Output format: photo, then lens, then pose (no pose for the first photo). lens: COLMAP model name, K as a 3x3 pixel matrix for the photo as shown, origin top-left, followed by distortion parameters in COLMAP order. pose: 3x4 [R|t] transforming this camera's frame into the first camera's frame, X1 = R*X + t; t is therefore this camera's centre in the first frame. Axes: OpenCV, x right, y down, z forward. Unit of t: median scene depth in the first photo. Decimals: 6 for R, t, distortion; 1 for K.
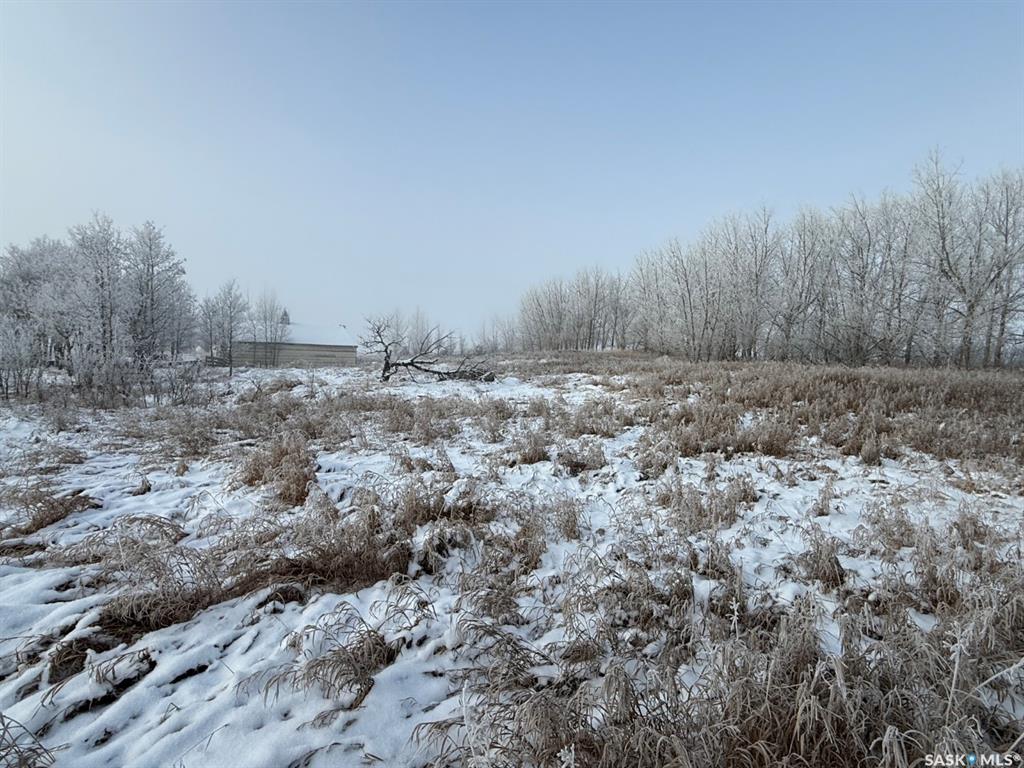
lens RADIAL K [[555.5, 0, 512.0], [0, 555.5, 384.0], [0, 0, 1]] dist [-0.000177, 0.000141]
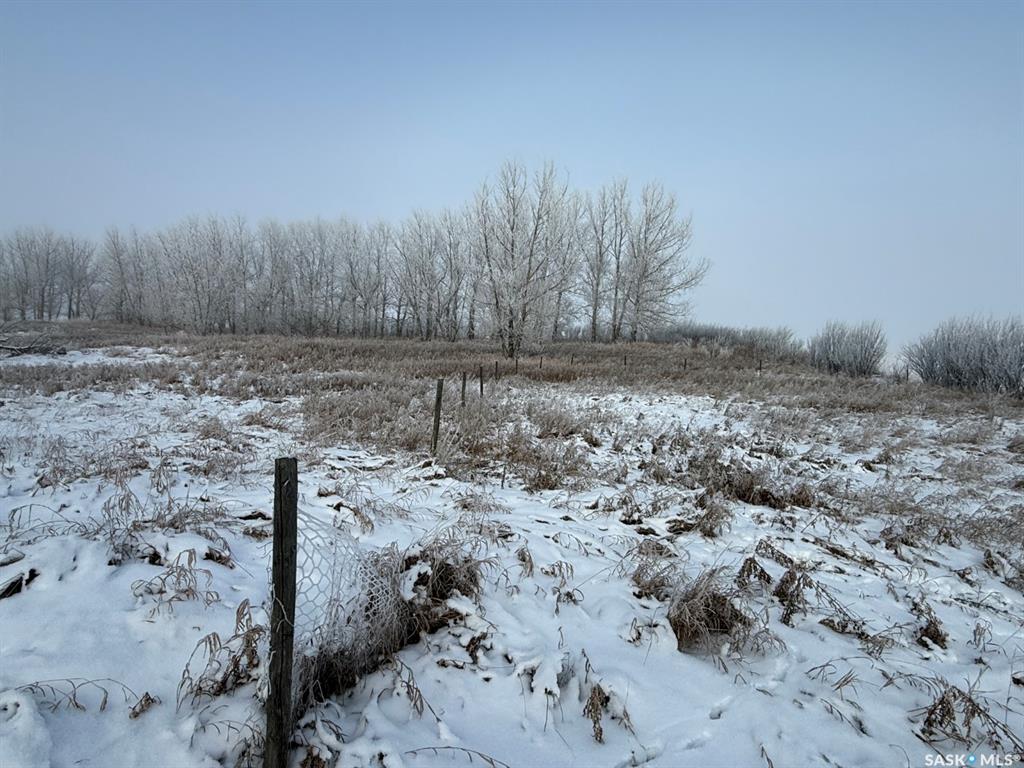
lens RADIAL K [[555.5, 0, 512.0], [0, 555.5, 384.0], [0, 0, 1]] dist [-0.000177, 0.000141]
pose [[0.605544, -0.081771, 0.791600, -0.337269], [0.033478, 0.996444, 0.077321, -0.001199], [-0.795108, -0.020320, 0.606128, -0.474753]]
